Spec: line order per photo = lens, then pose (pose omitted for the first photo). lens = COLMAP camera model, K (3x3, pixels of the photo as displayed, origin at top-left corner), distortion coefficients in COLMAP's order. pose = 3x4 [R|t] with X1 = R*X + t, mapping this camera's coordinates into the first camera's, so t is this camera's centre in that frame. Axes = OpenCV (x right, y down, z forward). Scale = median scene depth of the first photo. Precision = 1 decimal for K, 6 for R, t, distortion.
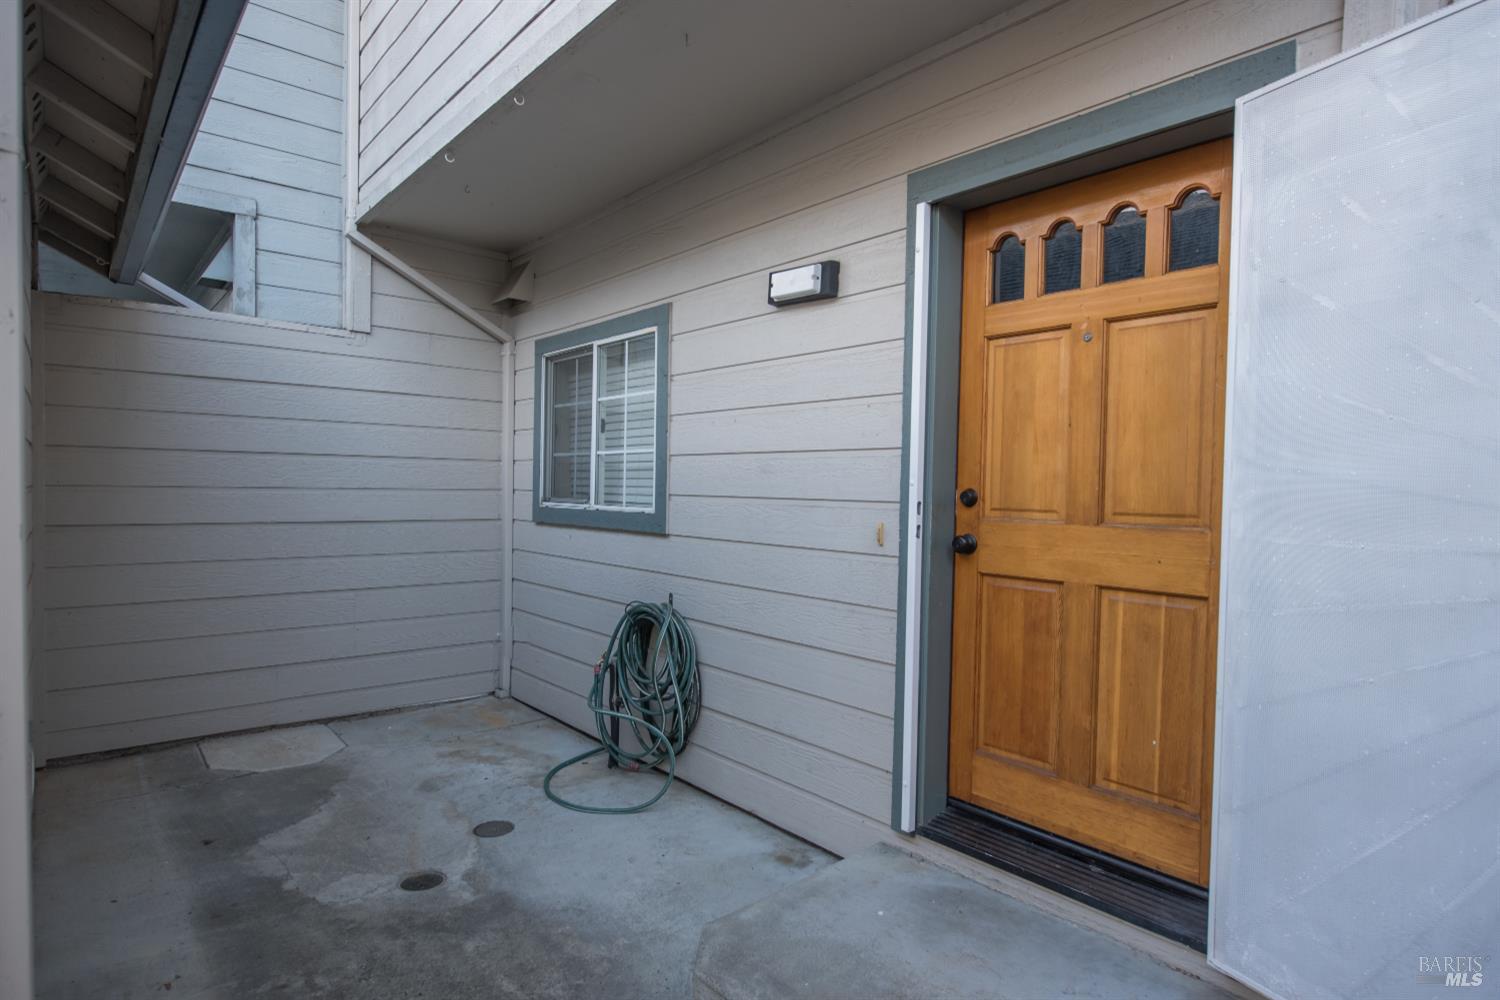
lens RADIAL K [[806.0, 0, 742.3], [0, 806.0, 497.1], [0, 0, 1]] dist [0.000789, 0.000080]
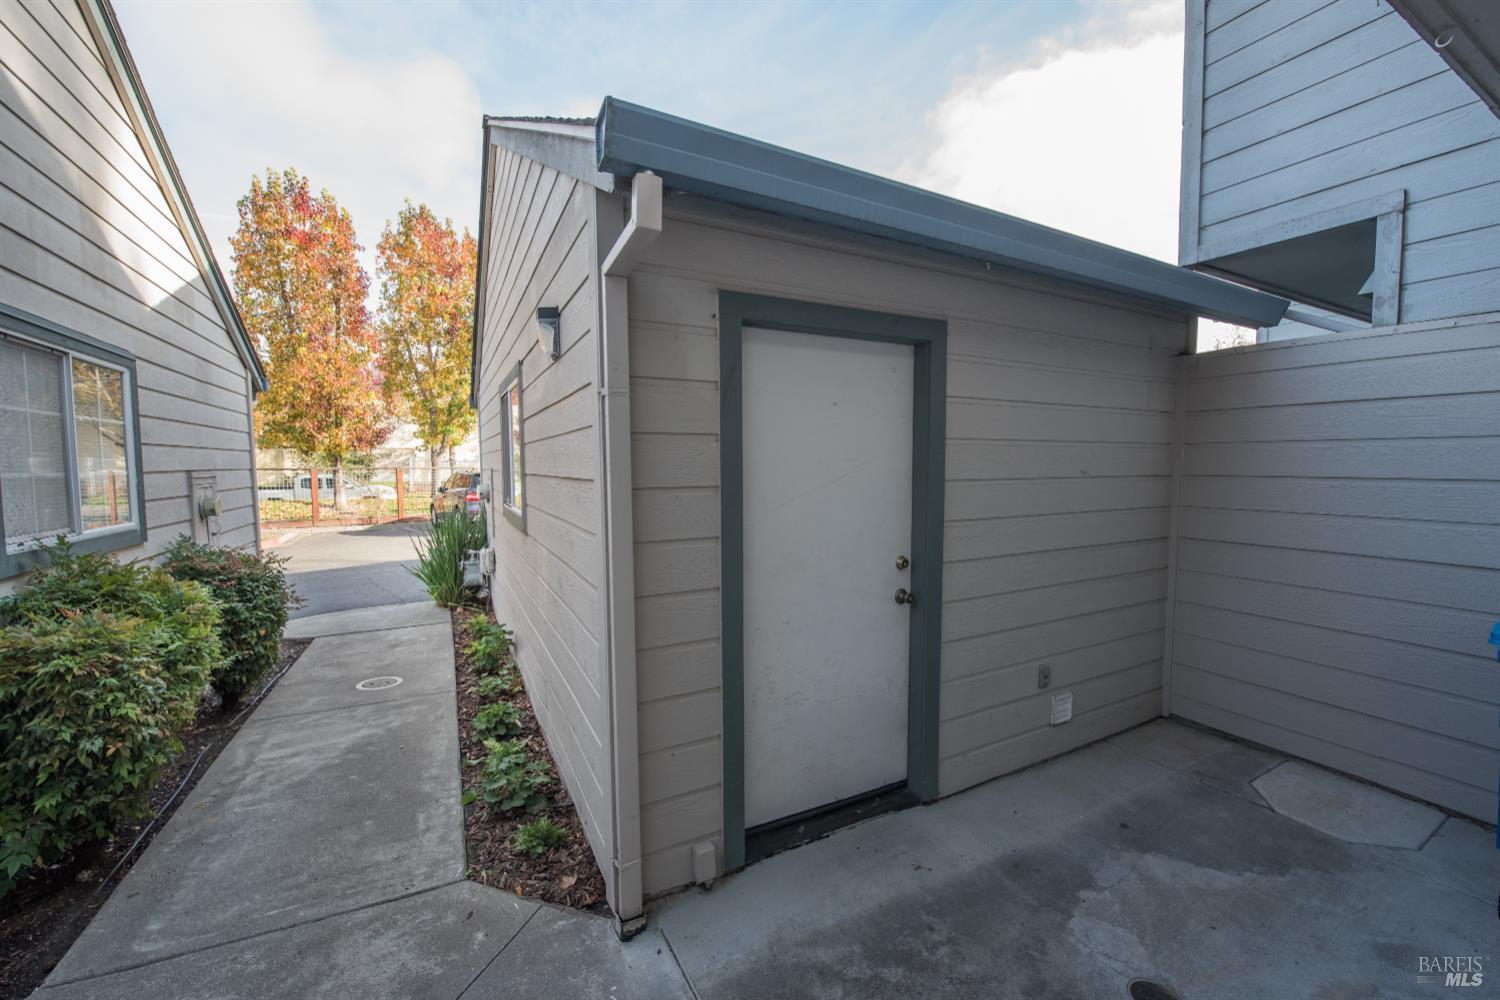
lens RADIAL K [[595.4, 0, 752.0], [0, 595.4, 503.9], [0, 0, 1]] dist [-0.019124, -0.001001]
pose [[-0.217421, 0.055479, -0.974500, 0.201388], [-0.010865, 0.998184, 0.059251, -0.064017], [0.976018, 0.023471, -0.216423, 0.509143]]
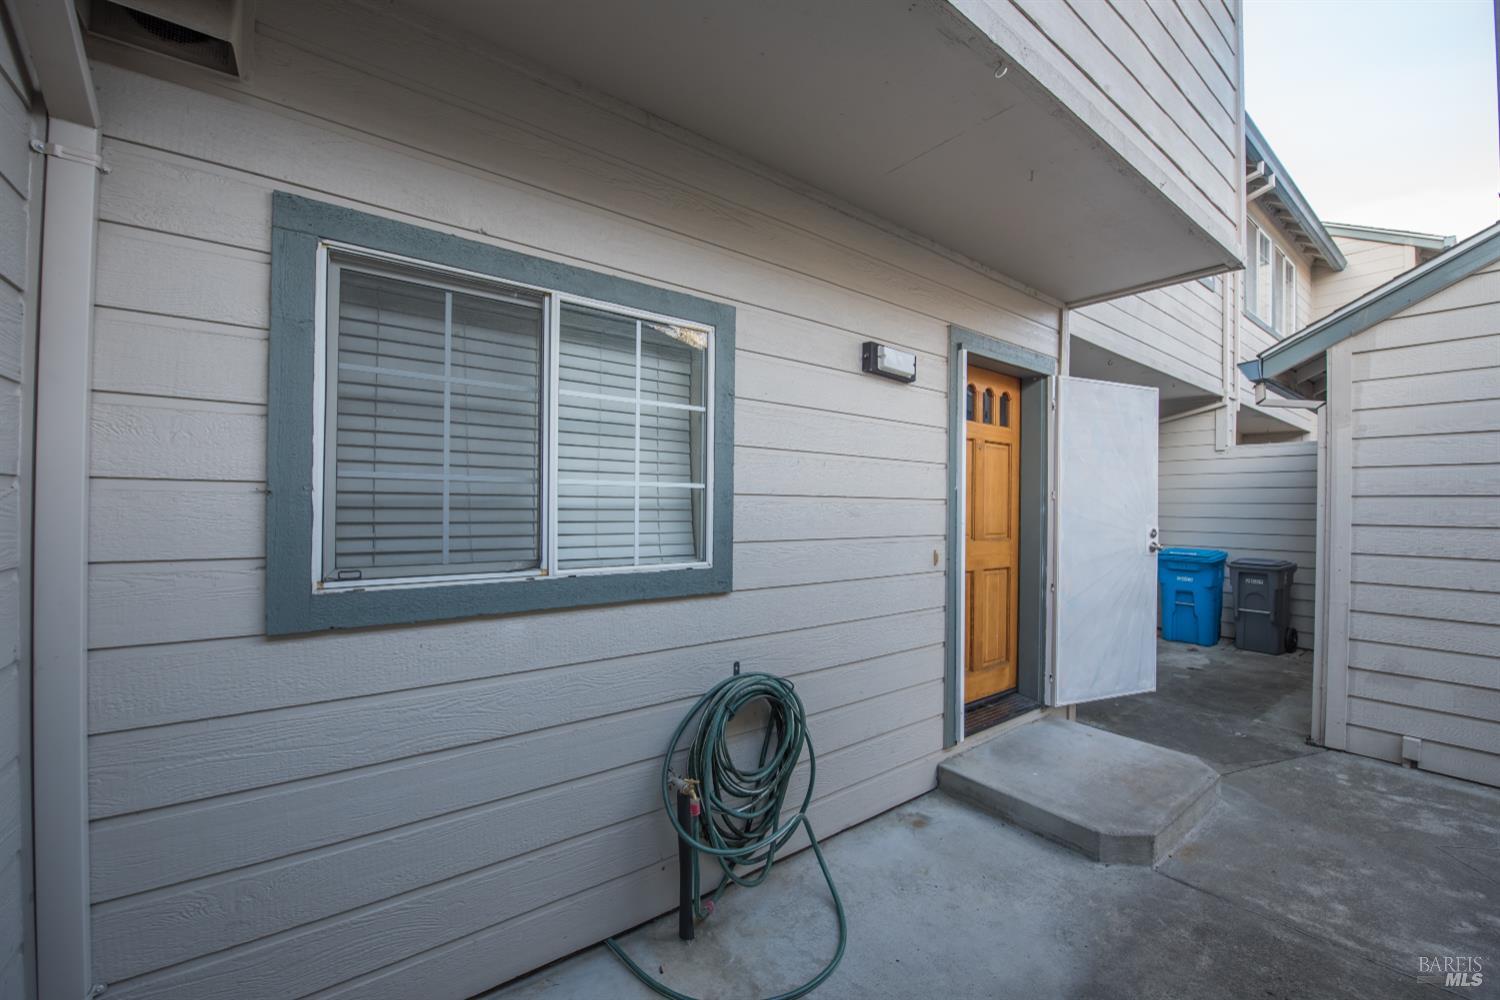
lens RADIAL K [[595.4, 0, 752.0], [0, 595.4, 503.9], [0, 0, 1]] dist [-0.019124, -0.001001]
pose [[0.054424, -0.009419, 0.998473, -0.689473], [0.005160, 0.999945, 0.009152, -0.047150], [-0.998505, 0.004655, 0.054470, 0.947736]]
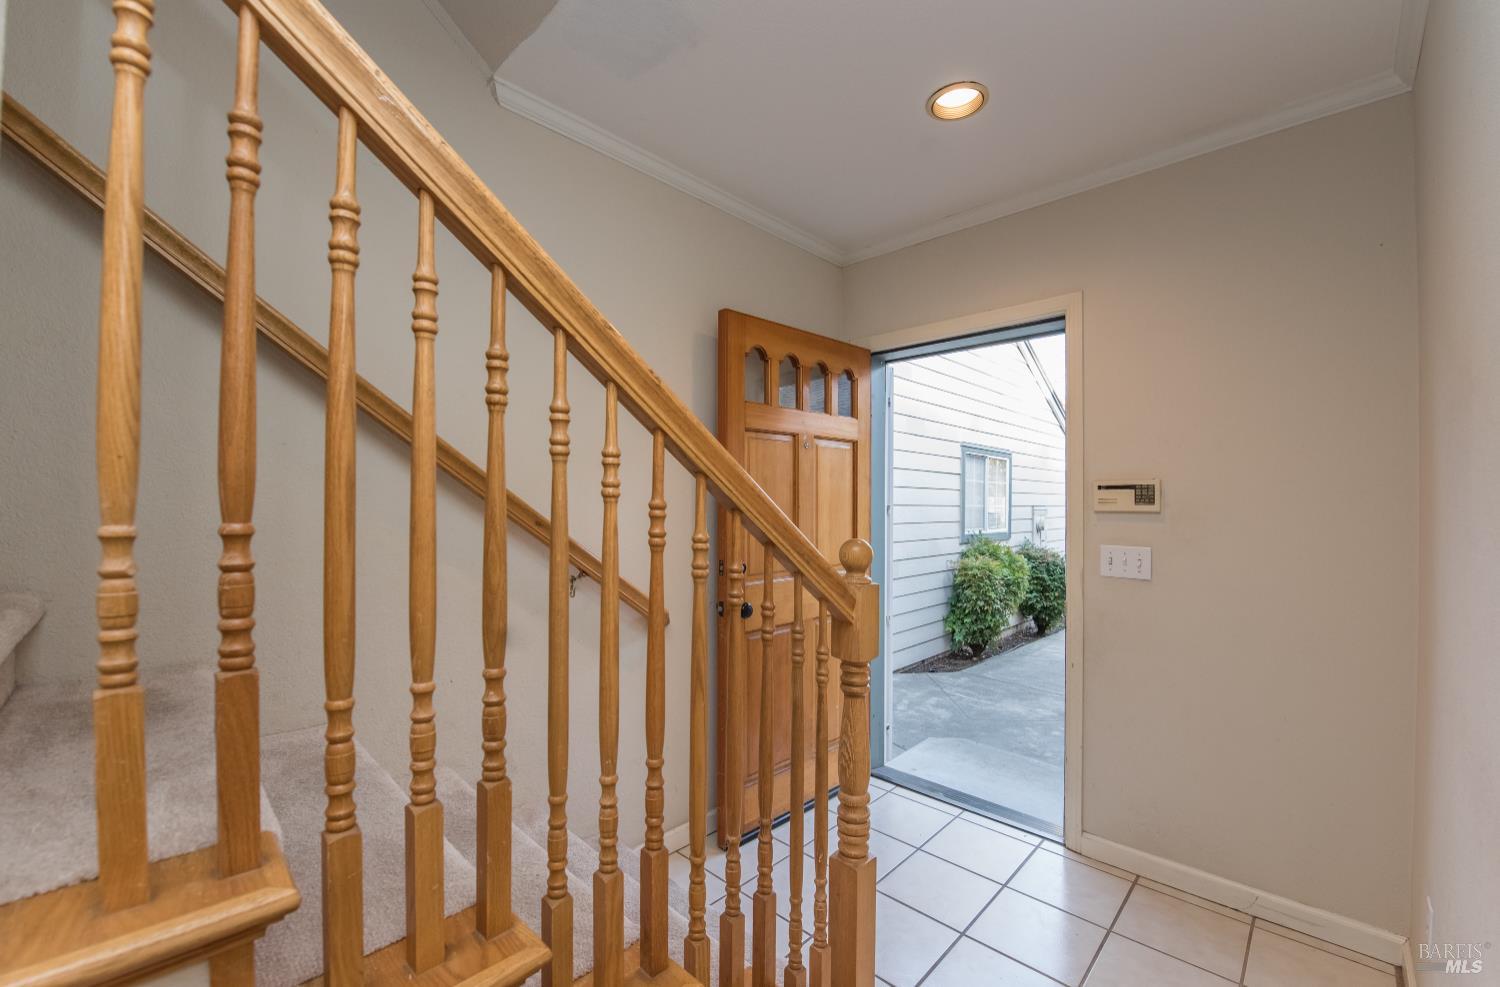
lens RADIAL K [[595.8, 0, 750.6], [0, 595.8, 495.9], [0, 0, 1]] dist [-0.020408, -0.001245]
pose [[-0.995839, -0.022224, -0.088380, 0.575841], [-0.022720, 0.999731, 0.004614, -0.072121], [0.088253, 0.006603, -0.996076, 1.311522]]
